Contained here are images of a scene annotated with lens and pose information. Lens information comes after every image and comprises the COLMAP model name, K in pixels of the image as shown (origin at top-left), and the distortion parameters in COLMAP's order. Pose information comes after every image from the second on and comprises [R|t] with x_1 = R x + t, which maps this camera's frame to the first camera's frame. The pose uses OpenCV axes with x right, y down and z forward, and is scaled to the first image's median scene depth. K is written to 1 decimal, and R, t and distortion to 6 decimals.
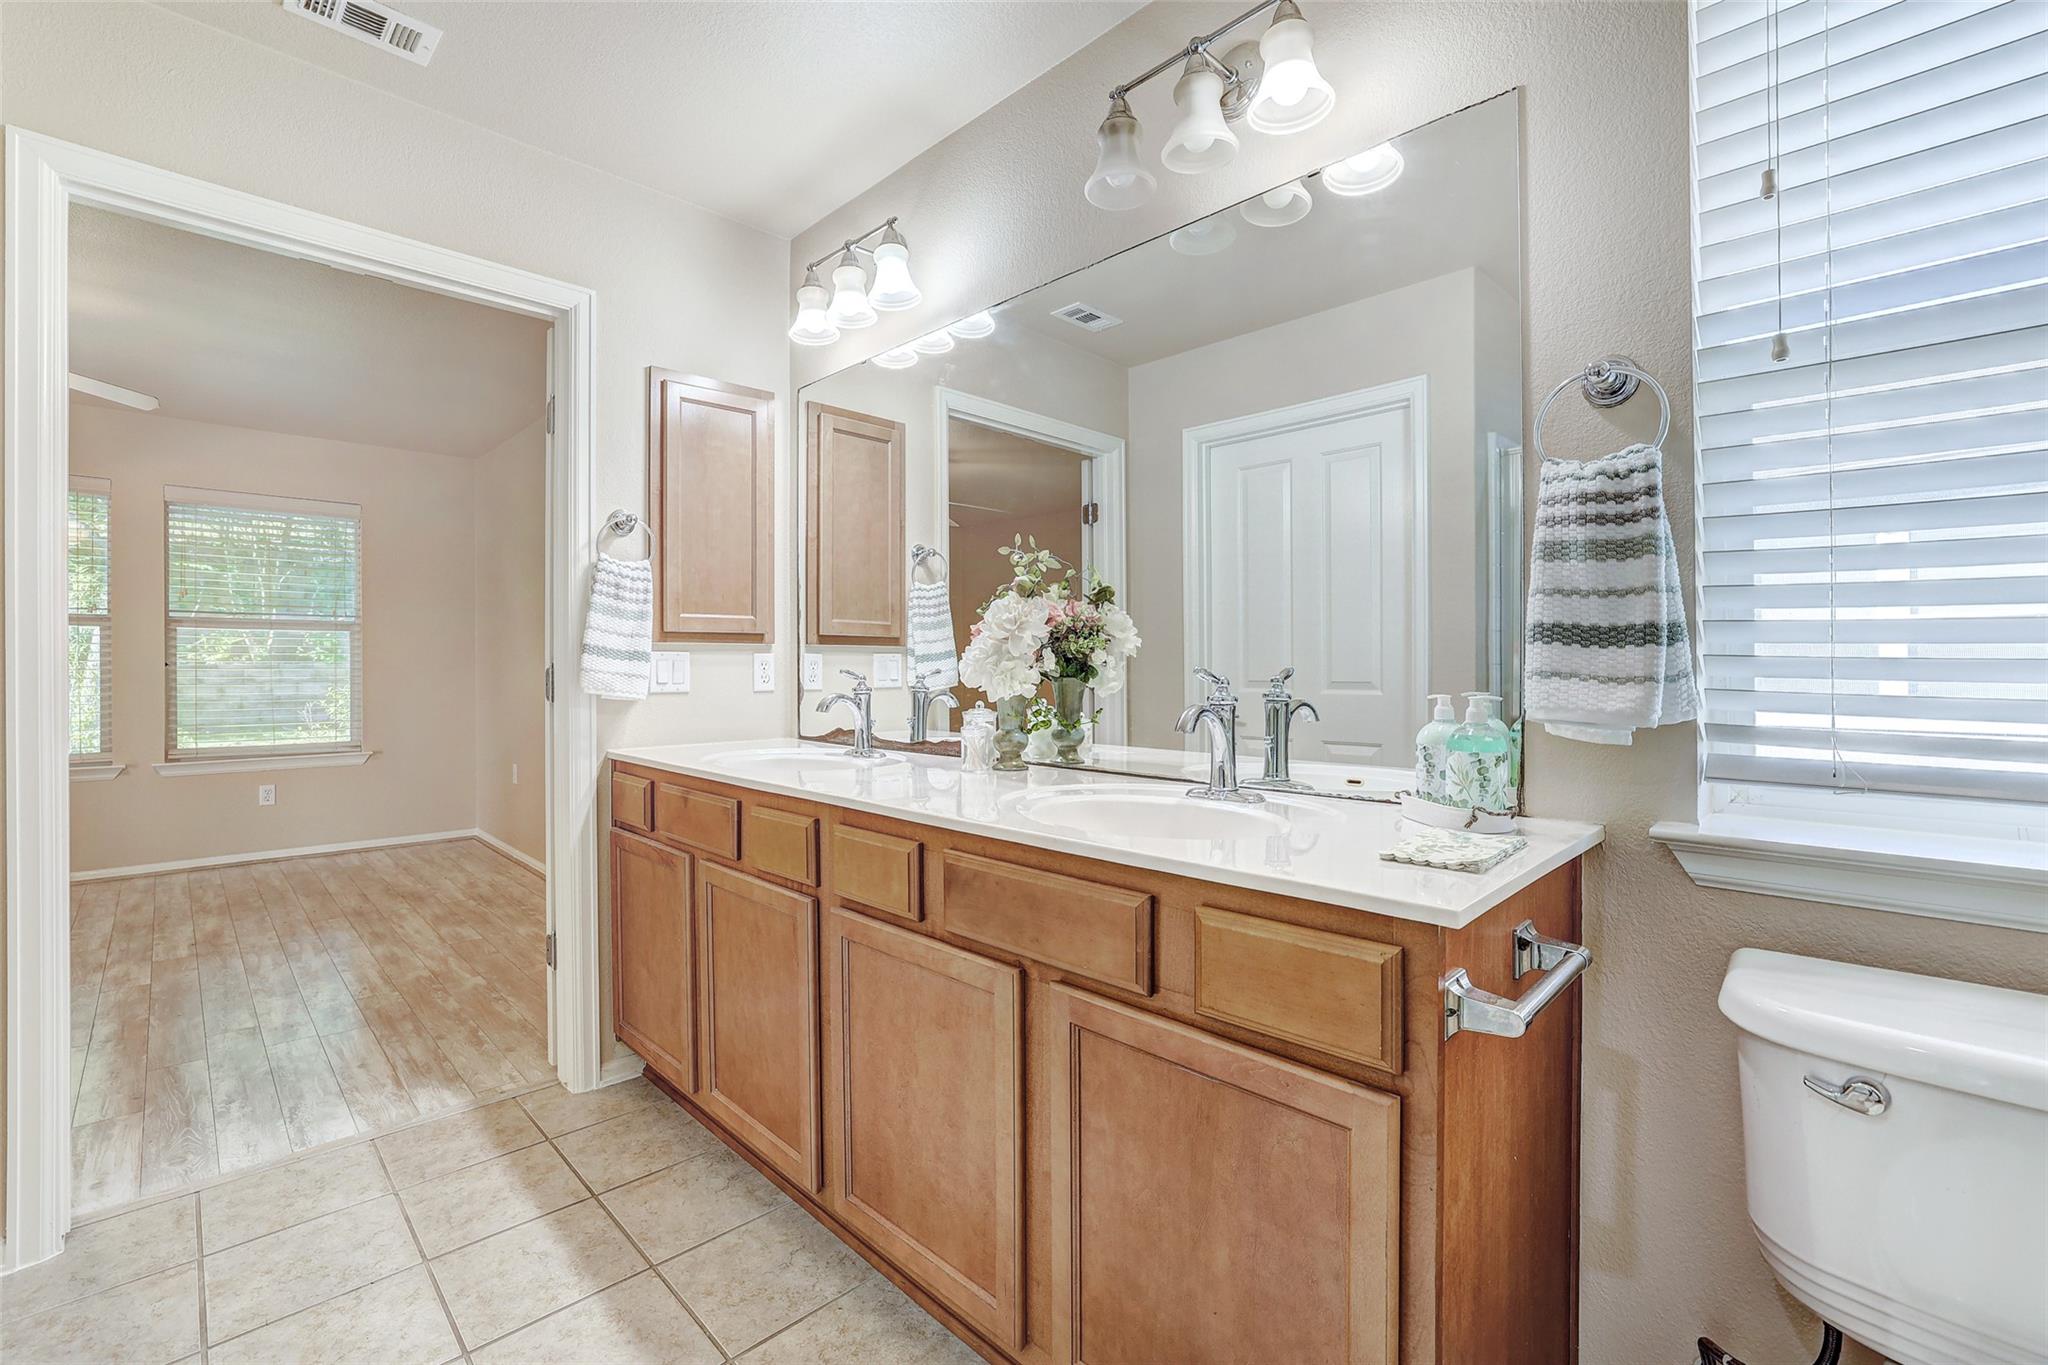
lens RADIAL K [[913.5, 0, 1010.0], [0, 913.5, 666.3], [0, 0, 1]] dist [-0.043534, 0.017201]
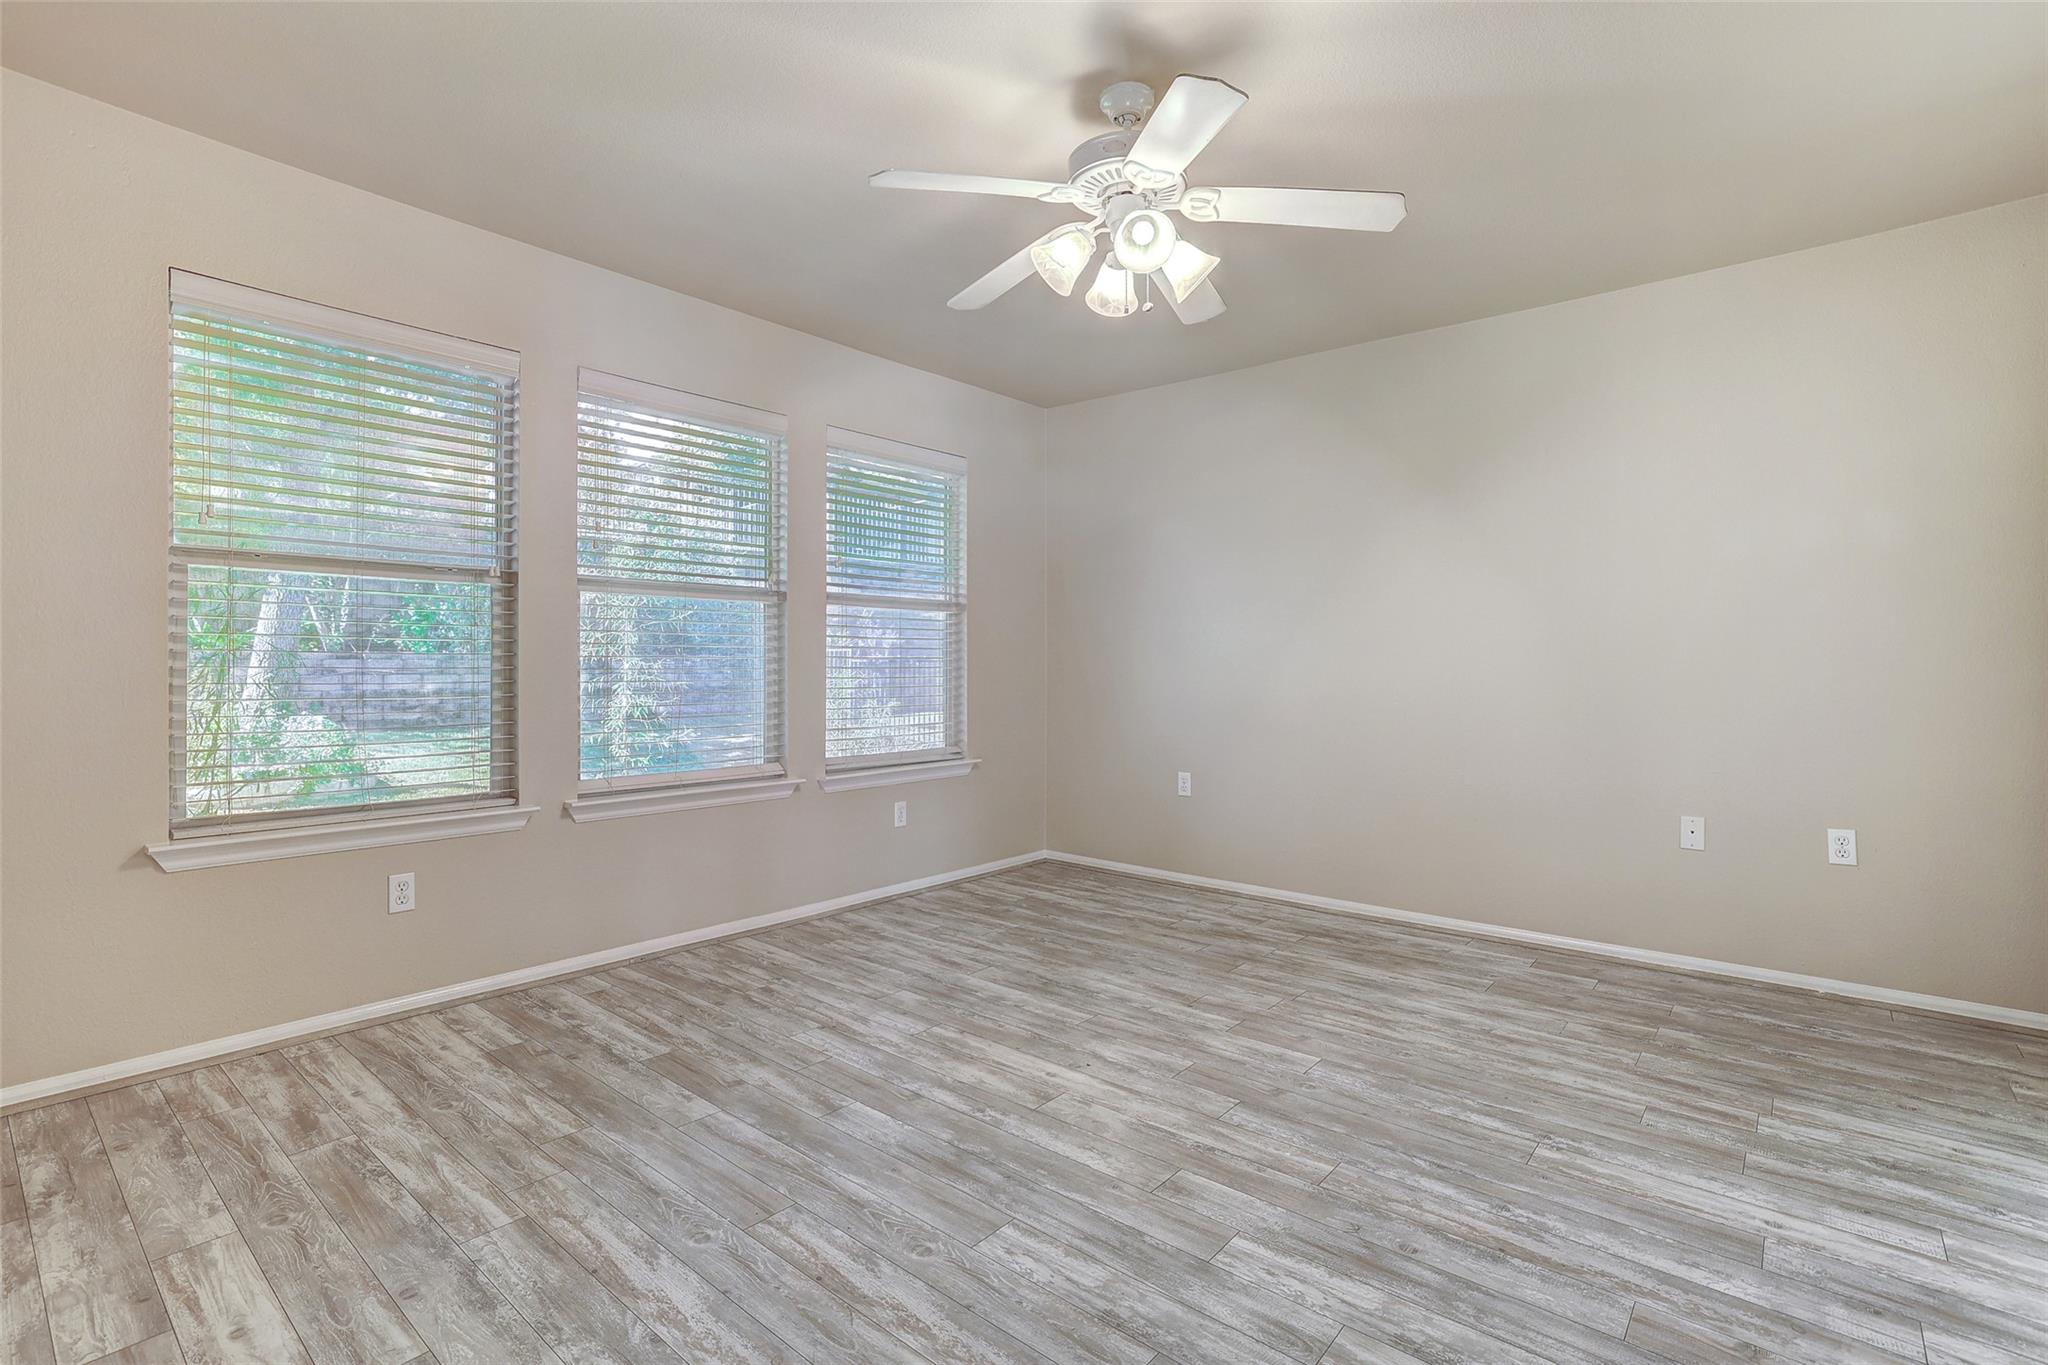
lens RADIAL K [[975.5, 0, 1013.3], [0, 975.5, 677.5], [0, 0, 1]] dist [-0.031094, 0.022707]
pose [[0.991712, 0.005221, 0.128371, -0.652091], [-0.007098, 0.999874, 0.014169, 0.006888], [-0.128281, -0.014963, 0.991625, 0.099106]]
